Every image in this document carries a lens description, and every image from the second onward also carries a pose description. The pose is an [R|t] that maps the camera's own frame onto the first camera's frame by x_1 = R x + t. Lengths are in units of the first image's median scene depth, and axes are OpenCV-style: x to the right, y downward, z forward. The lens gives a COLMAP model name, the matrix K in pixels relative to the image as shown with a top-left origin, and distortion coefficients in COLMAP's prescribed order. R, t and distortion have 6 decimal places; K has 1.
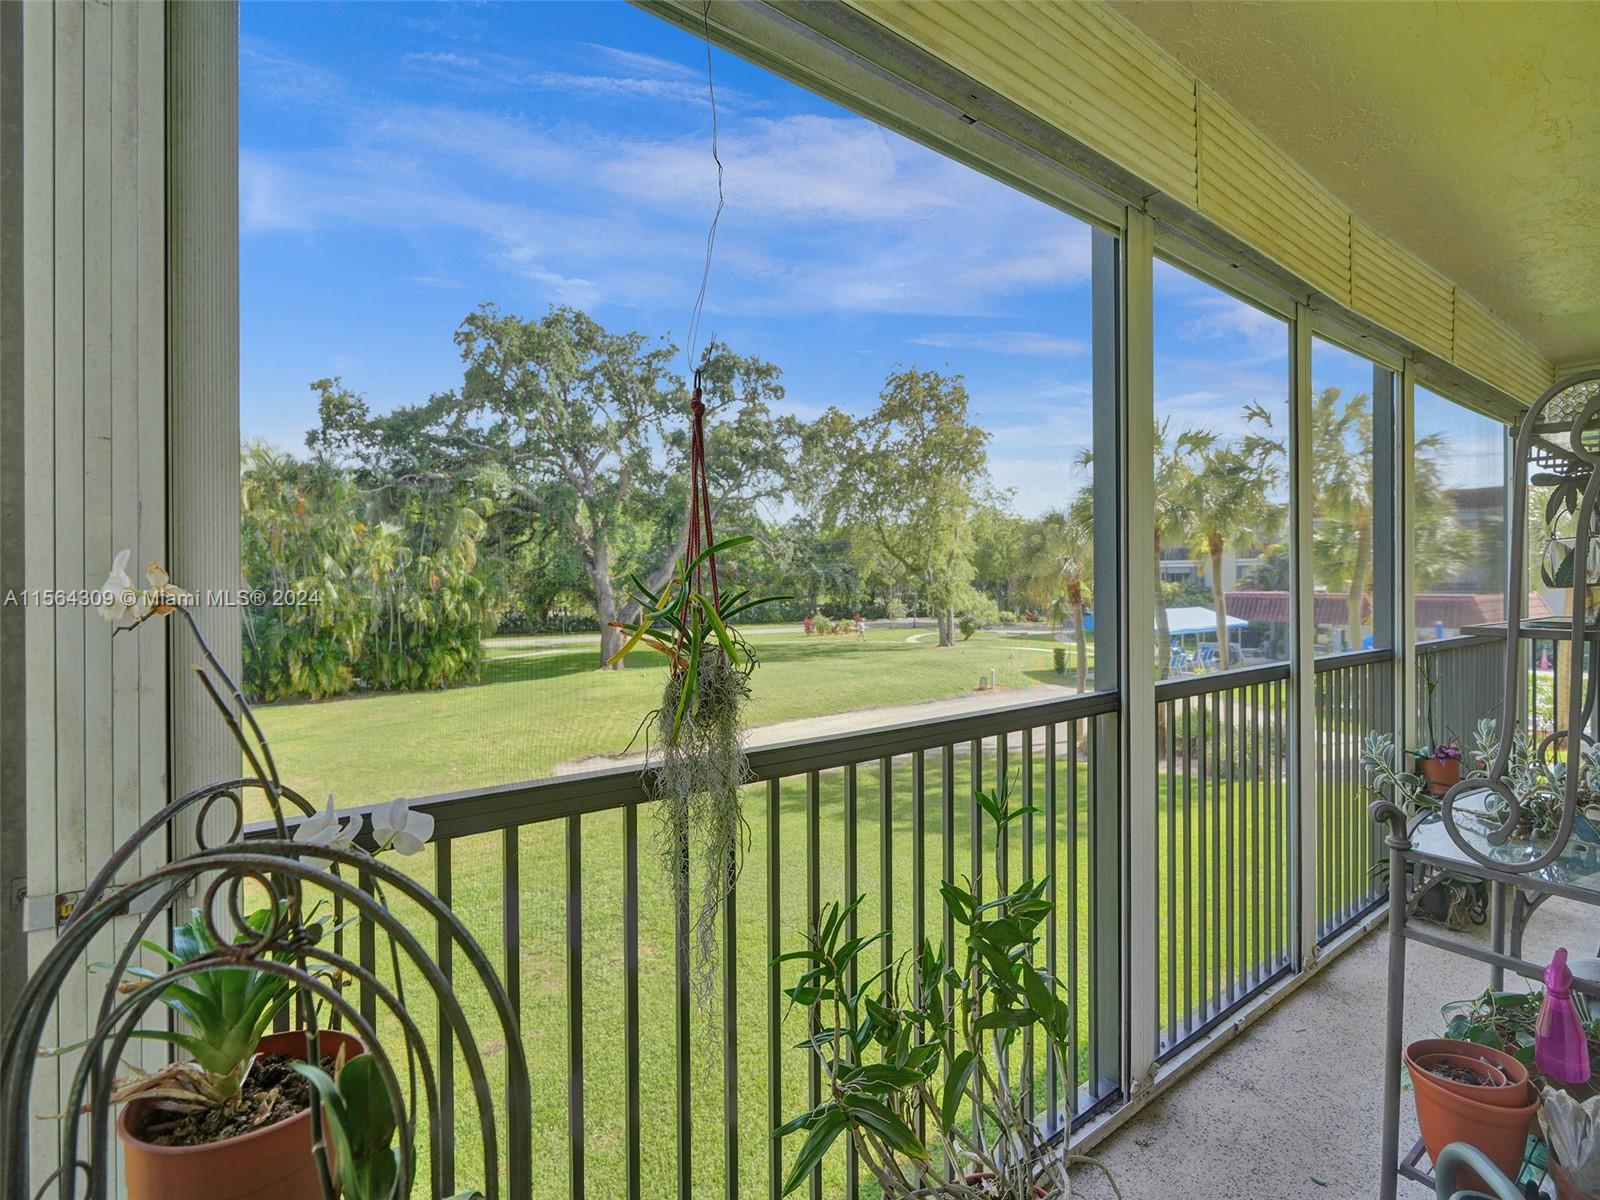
lens RADIAL K [[750.4, 0, 797.5], [0, 750.4, 593.4], [0, 0, 1]] dist [-0.001265, 0.000512]
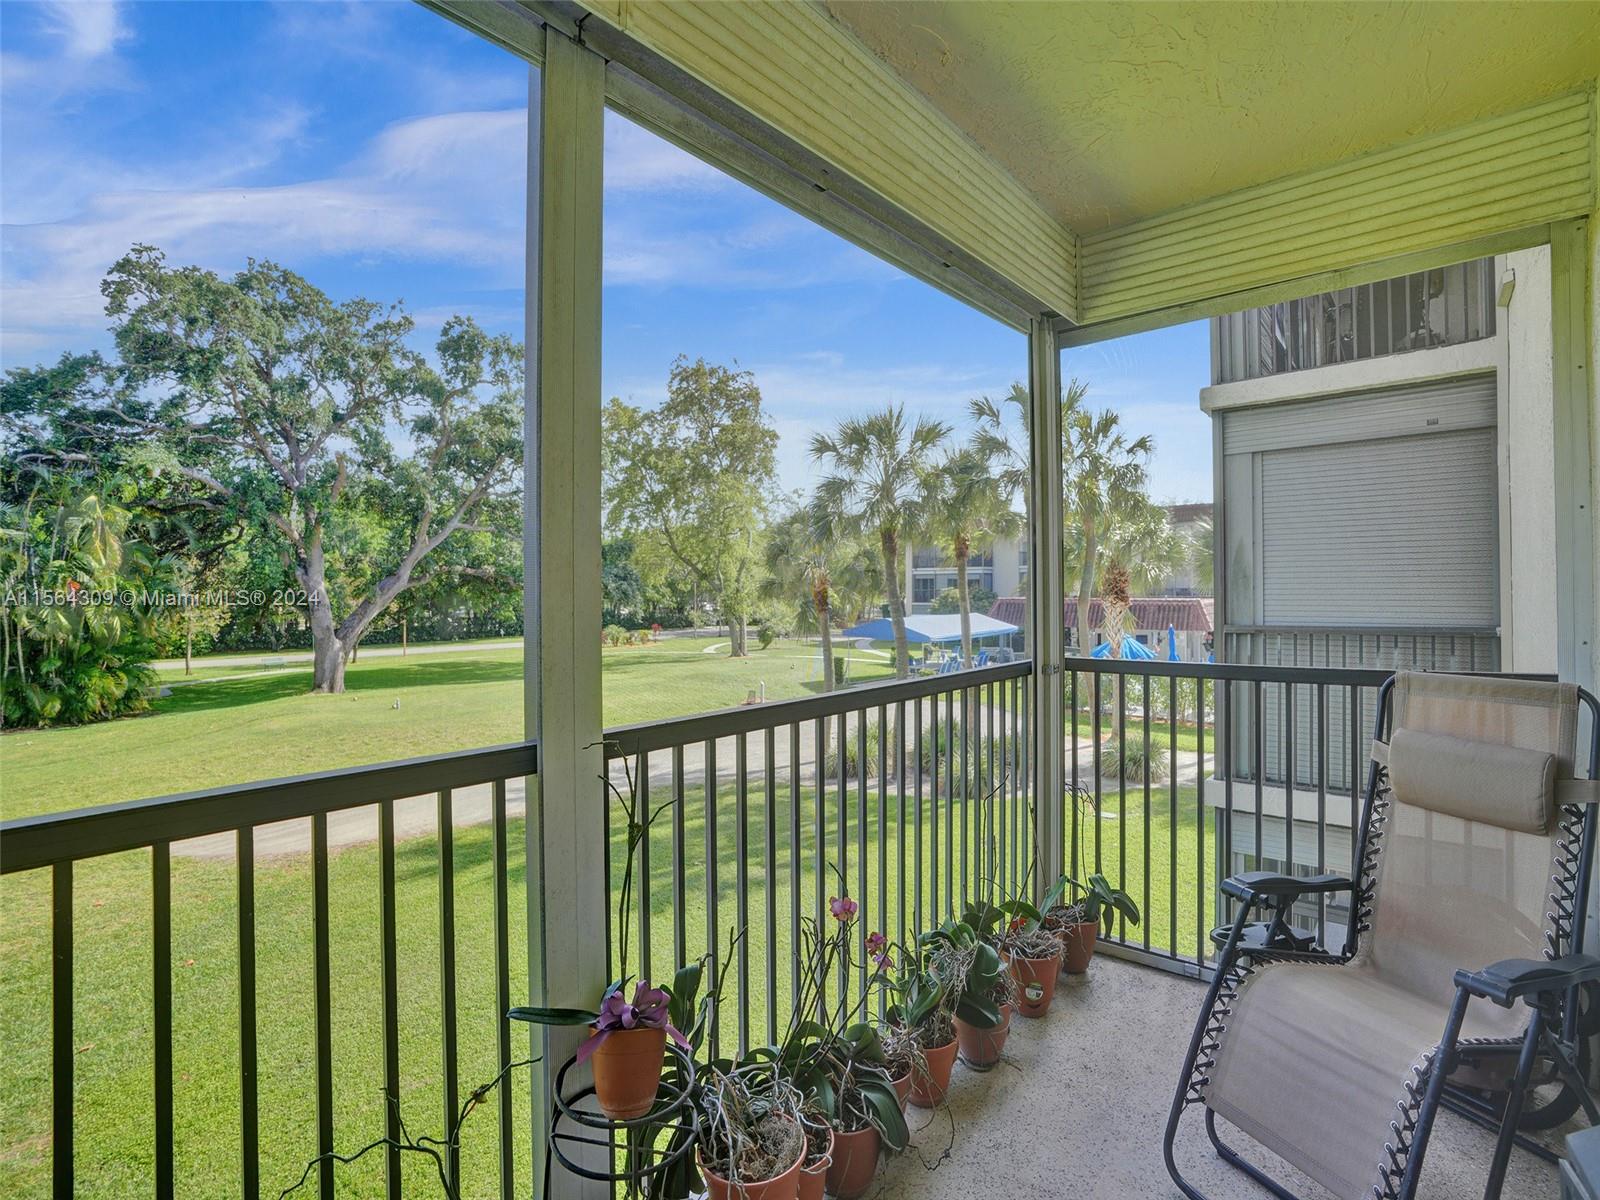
lens RADIAL K [[760.5, 0, 799.1], [0, 760.5, 584.7], [0, 0, 1]] dist [-0.018025, 0.000916]
pose [[0.979830, -0.001689, 0.199823, 0.102529], [0.005849, 0.999778, -0.020227, 0.000184], [-0.199745, 0.020988, 0.979623, 0.058521]]
